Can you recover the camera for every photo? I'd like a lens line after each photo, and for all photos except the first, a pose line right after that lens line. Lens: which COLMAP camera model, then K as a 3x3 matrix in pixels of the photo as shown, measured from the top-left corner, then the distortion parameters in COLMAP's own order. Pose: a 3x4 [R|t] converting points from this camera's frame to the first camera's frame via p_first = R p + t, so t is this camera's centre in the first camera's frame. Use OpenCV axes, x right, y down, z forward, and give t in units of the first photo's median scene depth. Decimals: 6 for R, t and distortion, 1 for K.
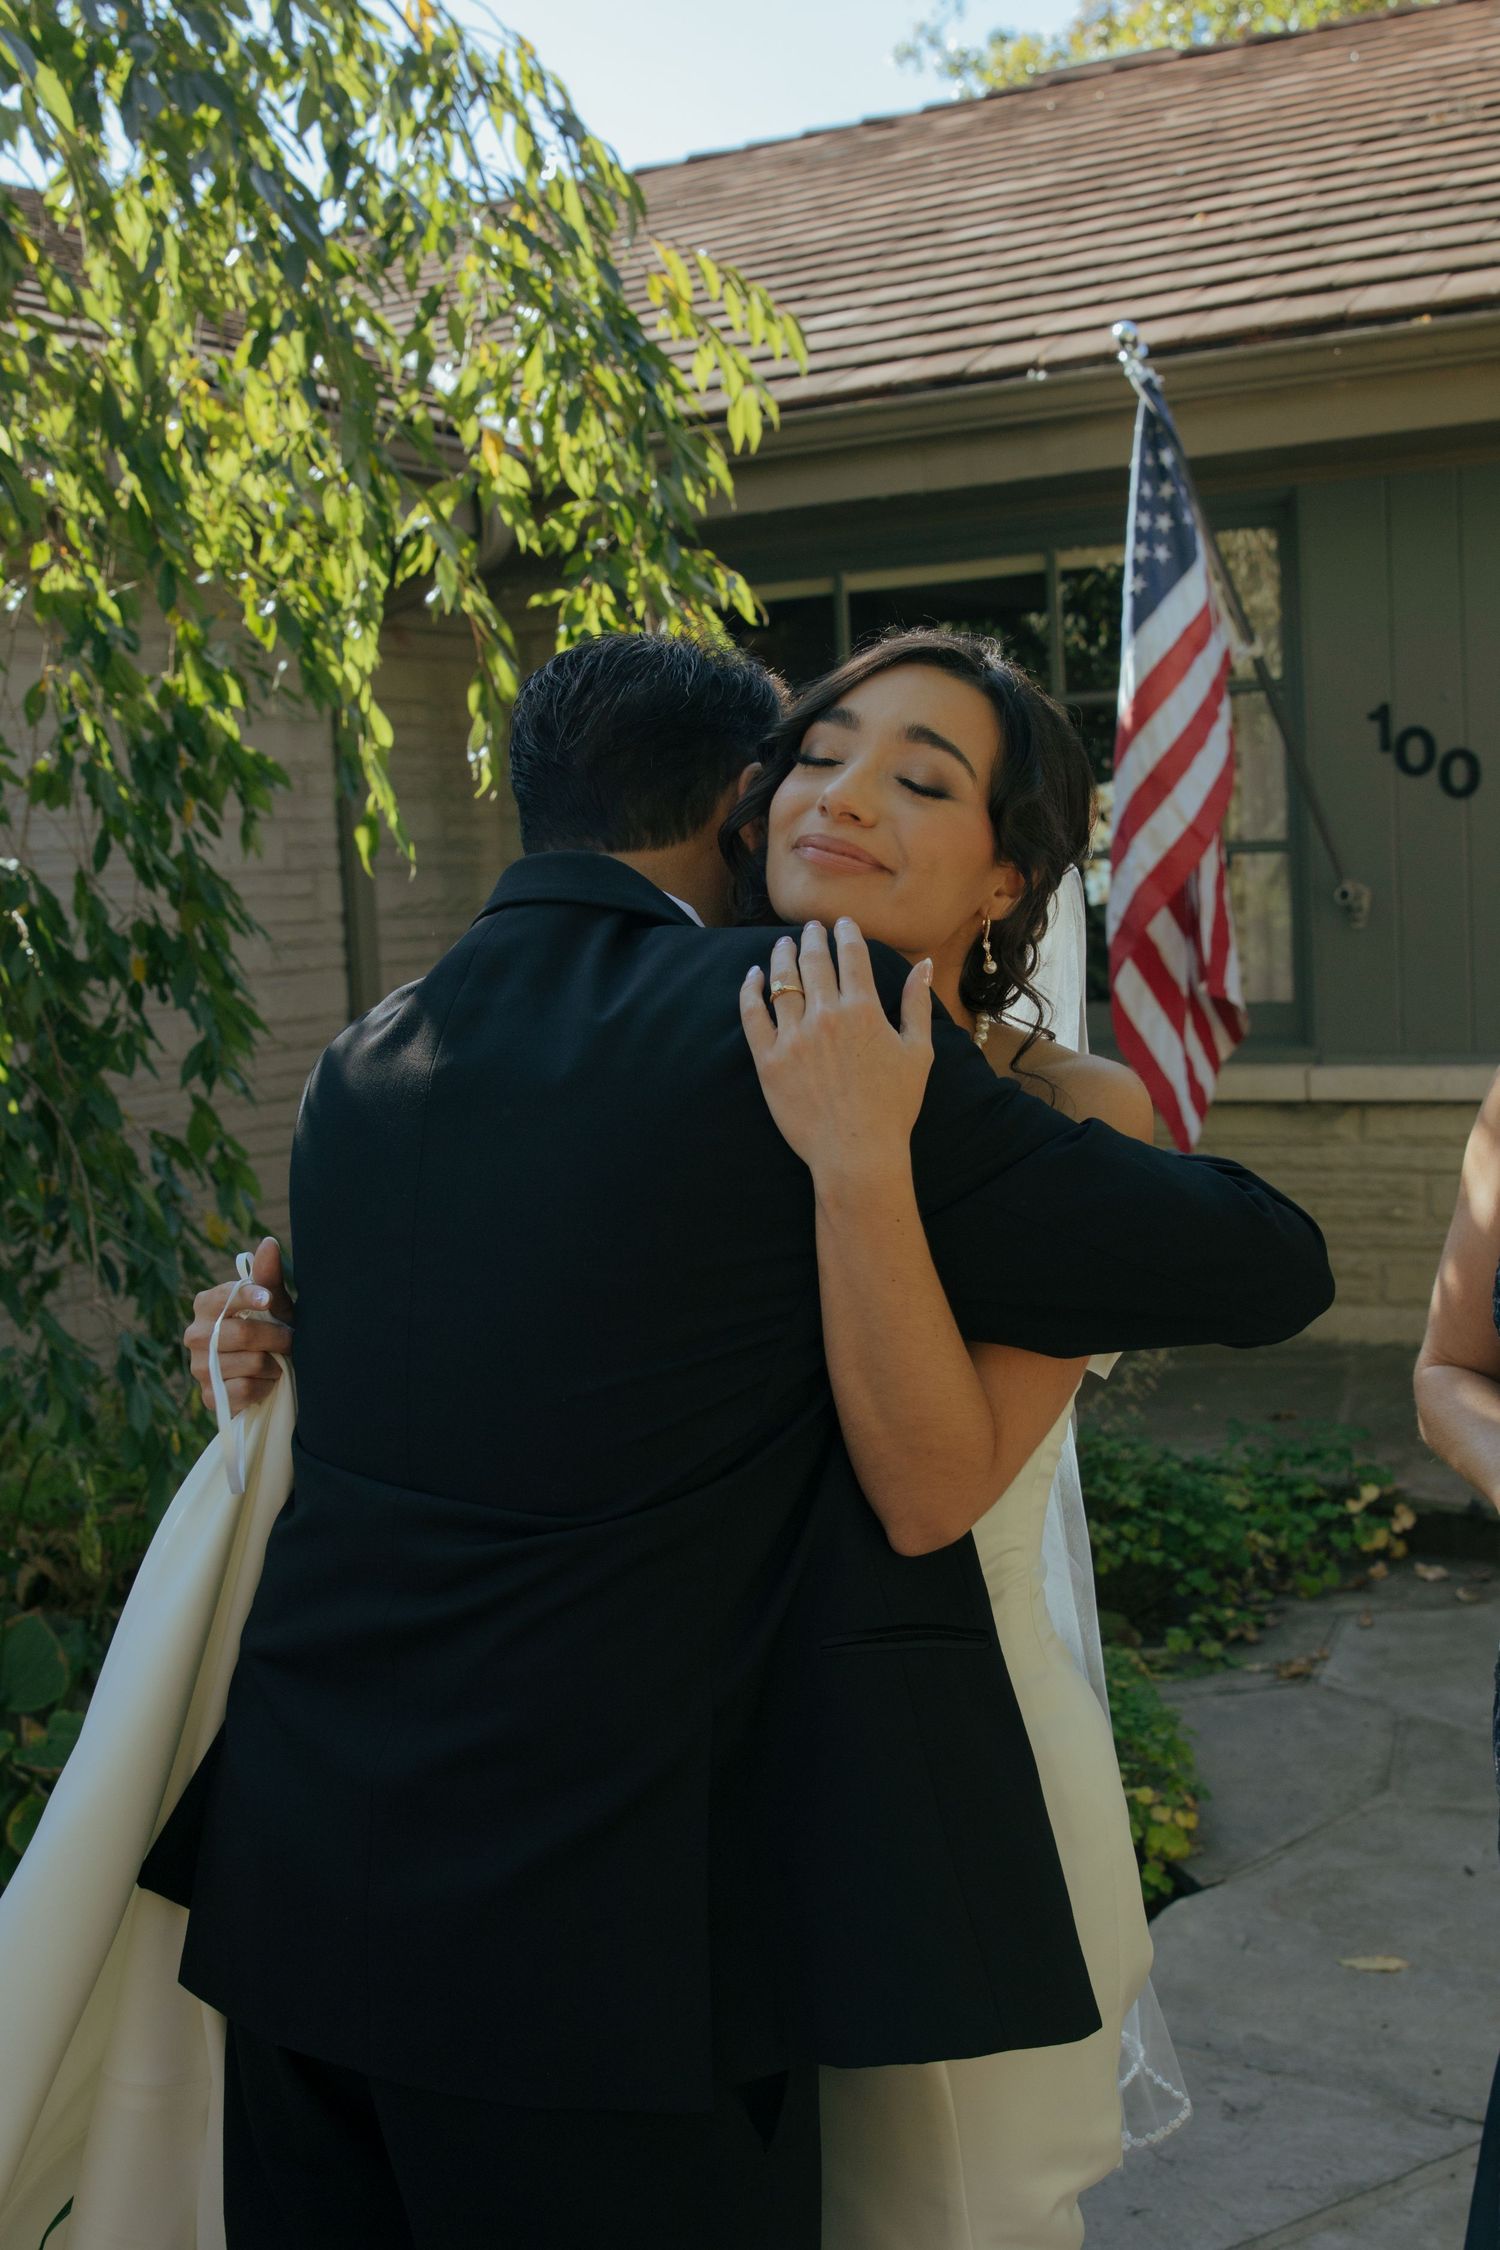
lens RADIAL K [[2549.0, 0, 750.0], [0, 2549.0, 1125.0], [0, 0, 1]] dist [-0.092968, 0.019891]
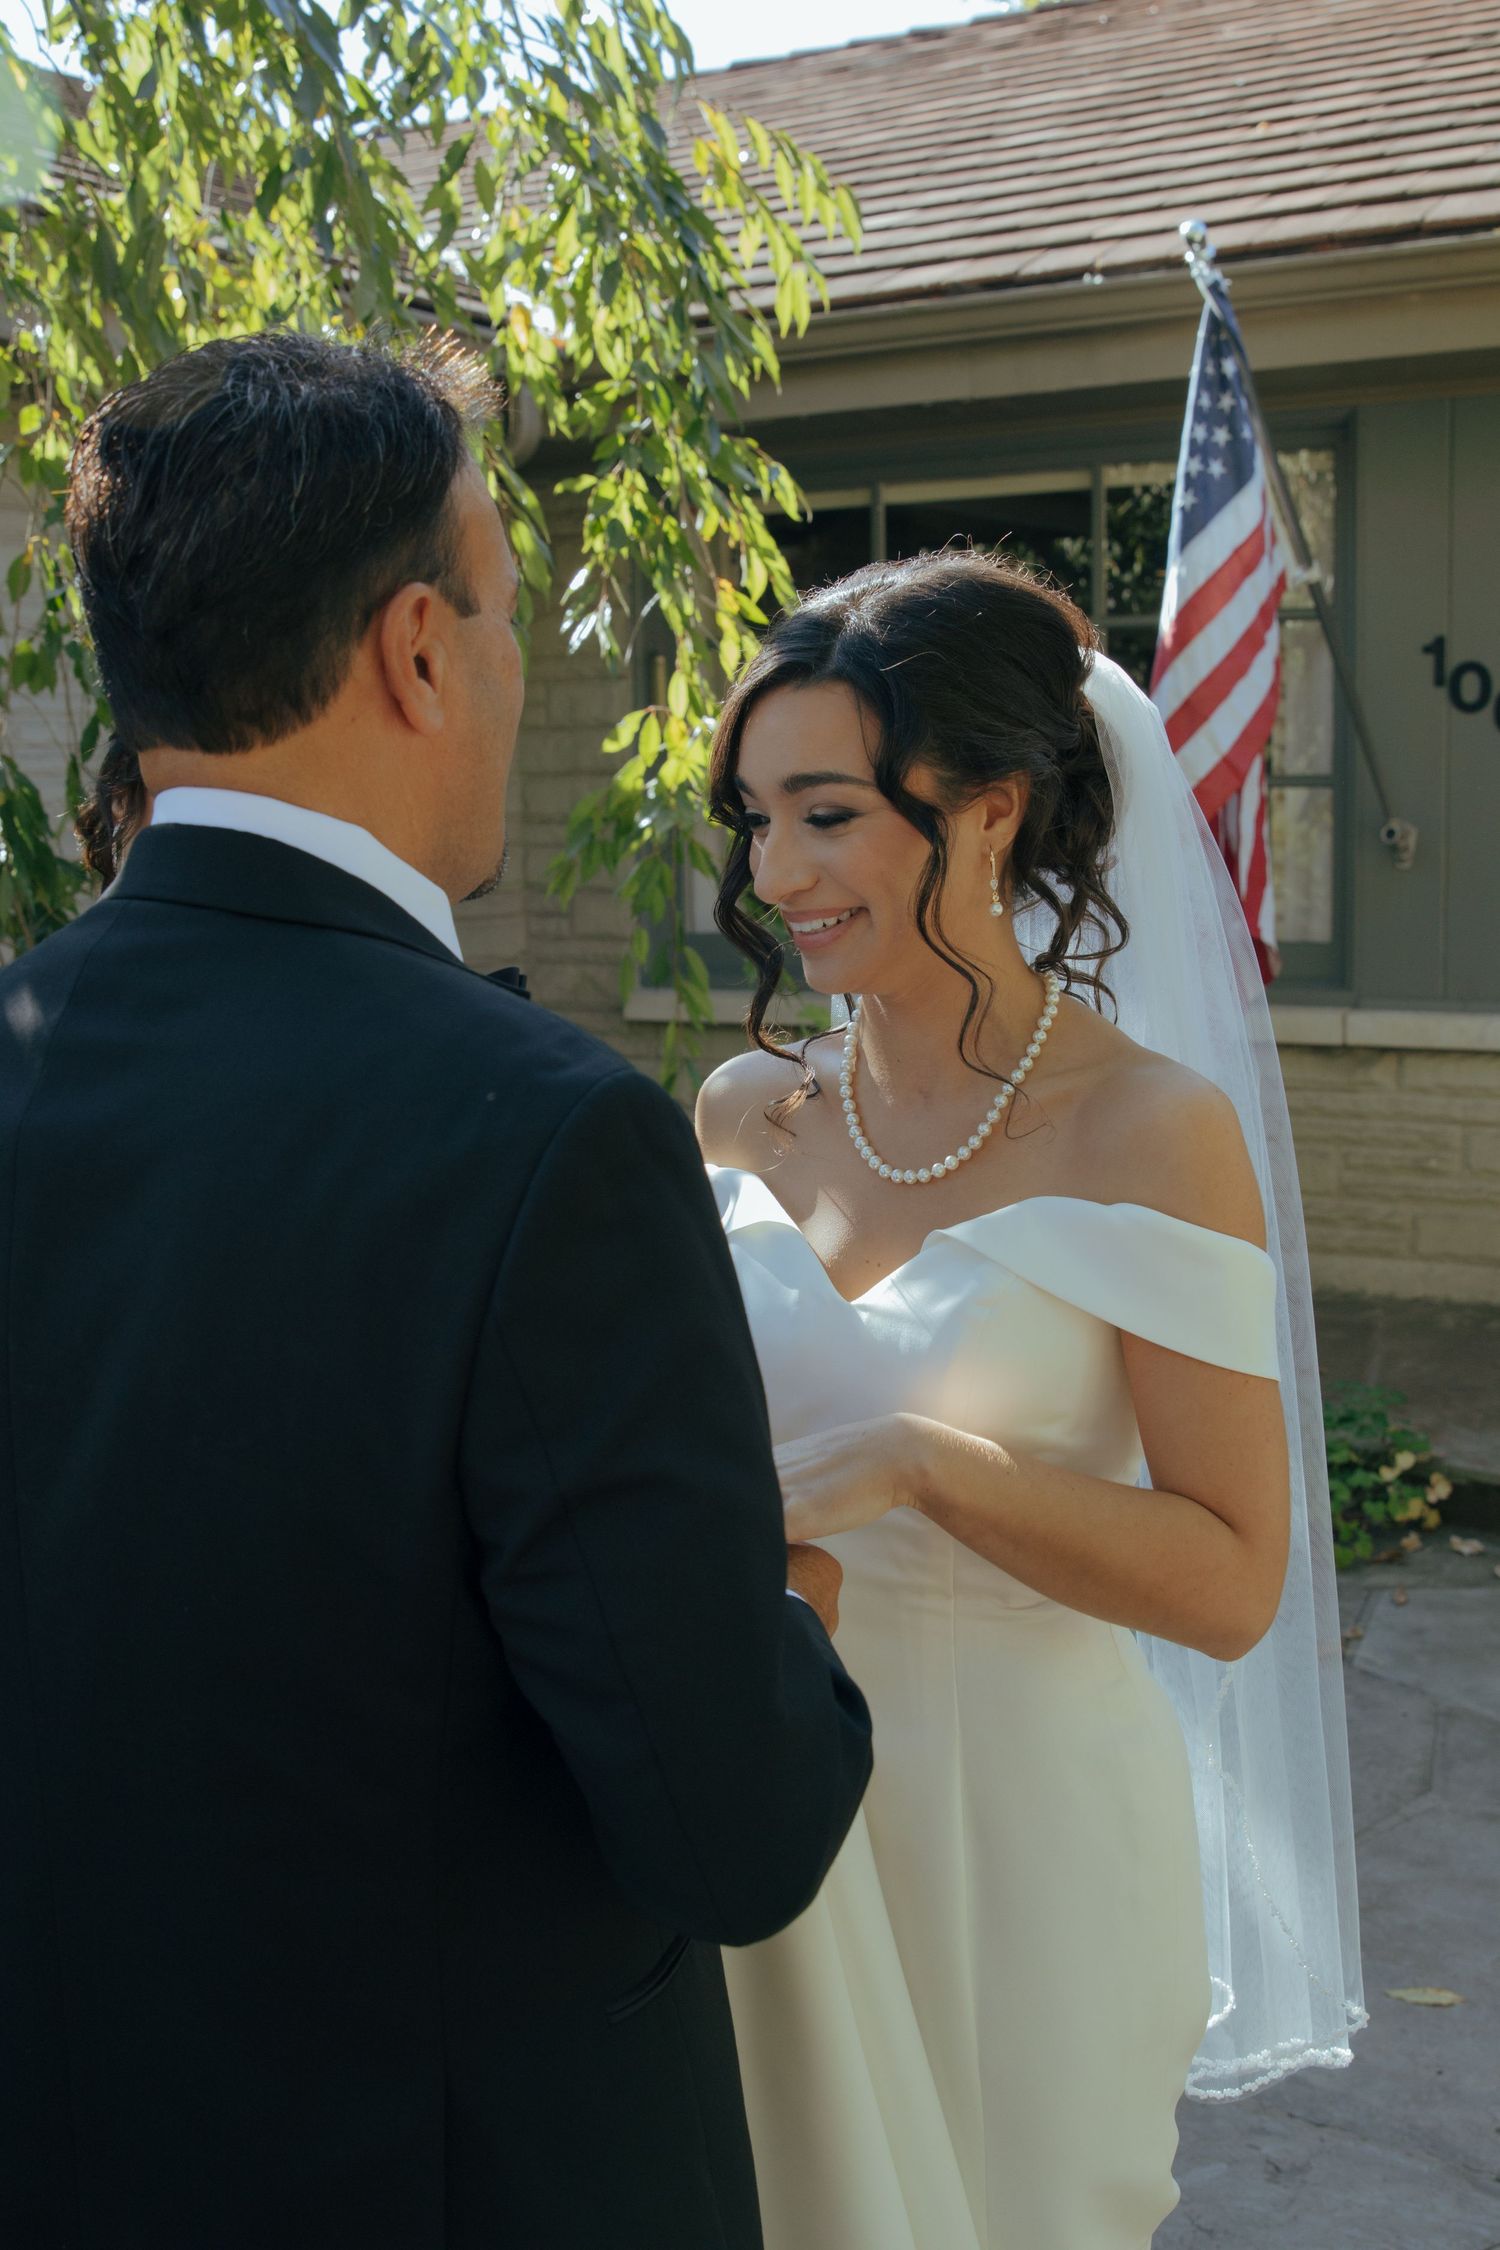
lens RADIAL K [[2479.4, 0, 750.0], [0, 2479.4, 1125.0], [0, 0, 1]] dist [-0.107045, 0.070263]
pose [[0.999460, 0.032825, -0.001784, -0.005676], [-0.032744, 0.998863, 0.034658, -0.005912], [0.002920, -0.034581, 0.999398, 0.080315]]
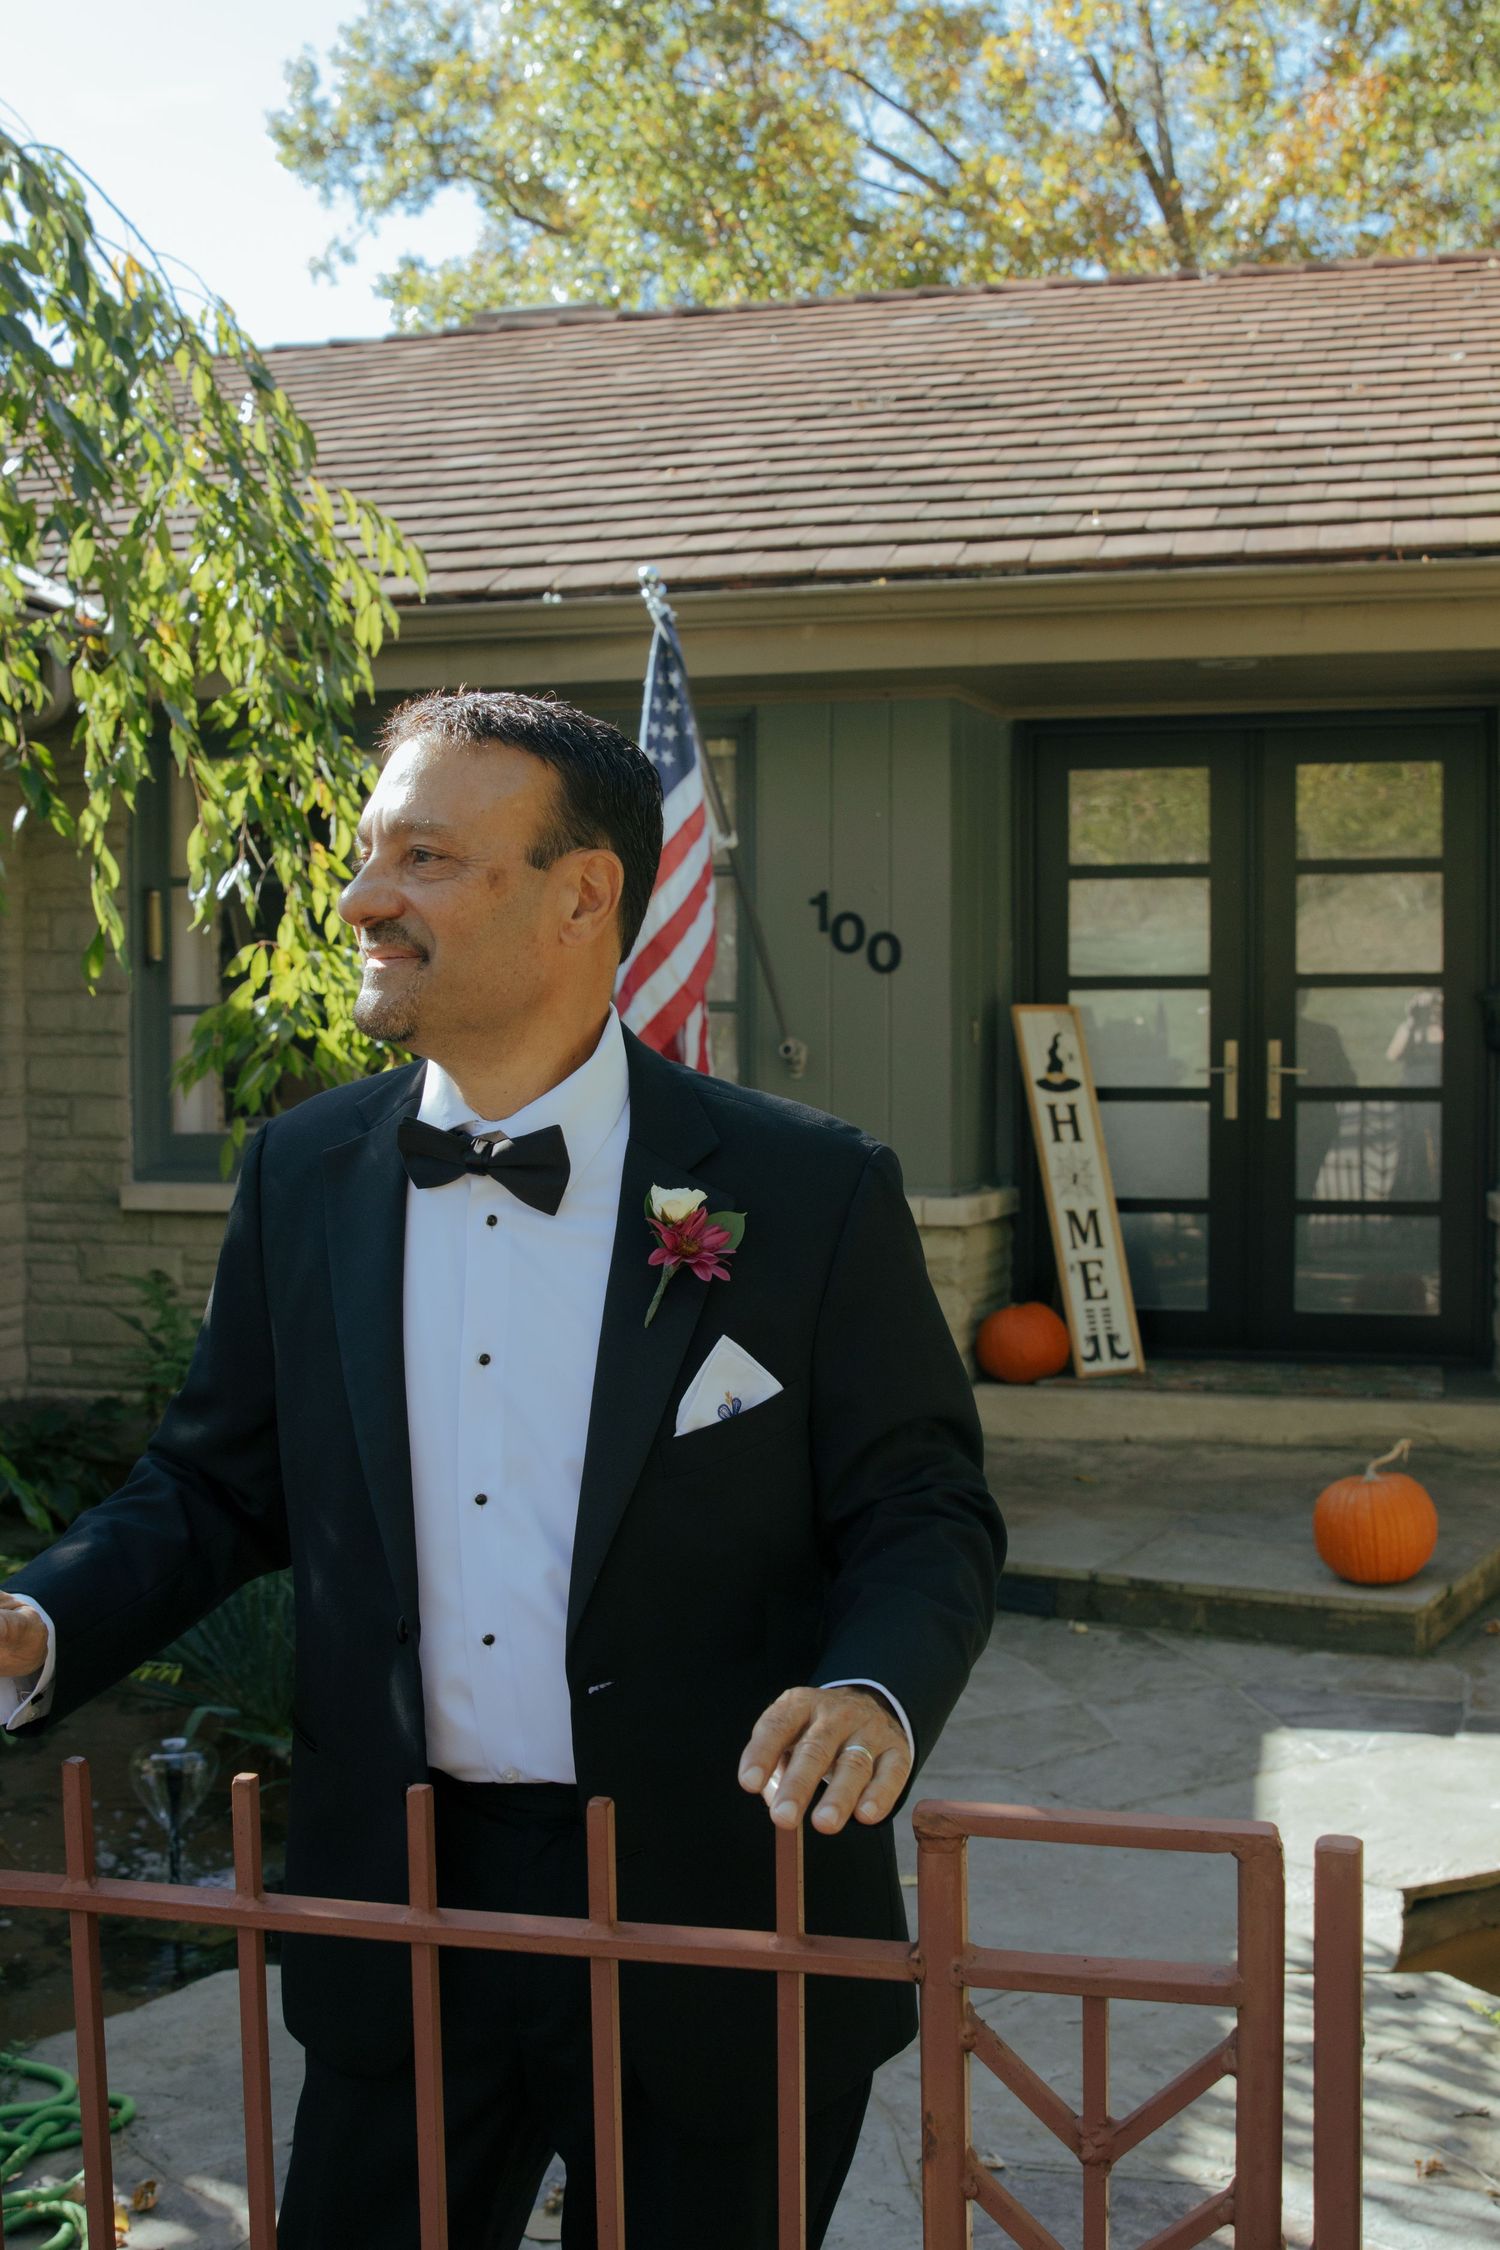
lens RADIAL K [[2408.2, 0, 750.0], [0, 2408.2, 1125.0], [0, 0, 1]] dist [-0.115209, 0.016219]
pose [[0.963185, 0.035017, 0.266548, -0.111511], [-0.019378, 0.997945, -0.061078, 0.018763], [-0.268139, 0.053665, 0.961885, -0.108734]]
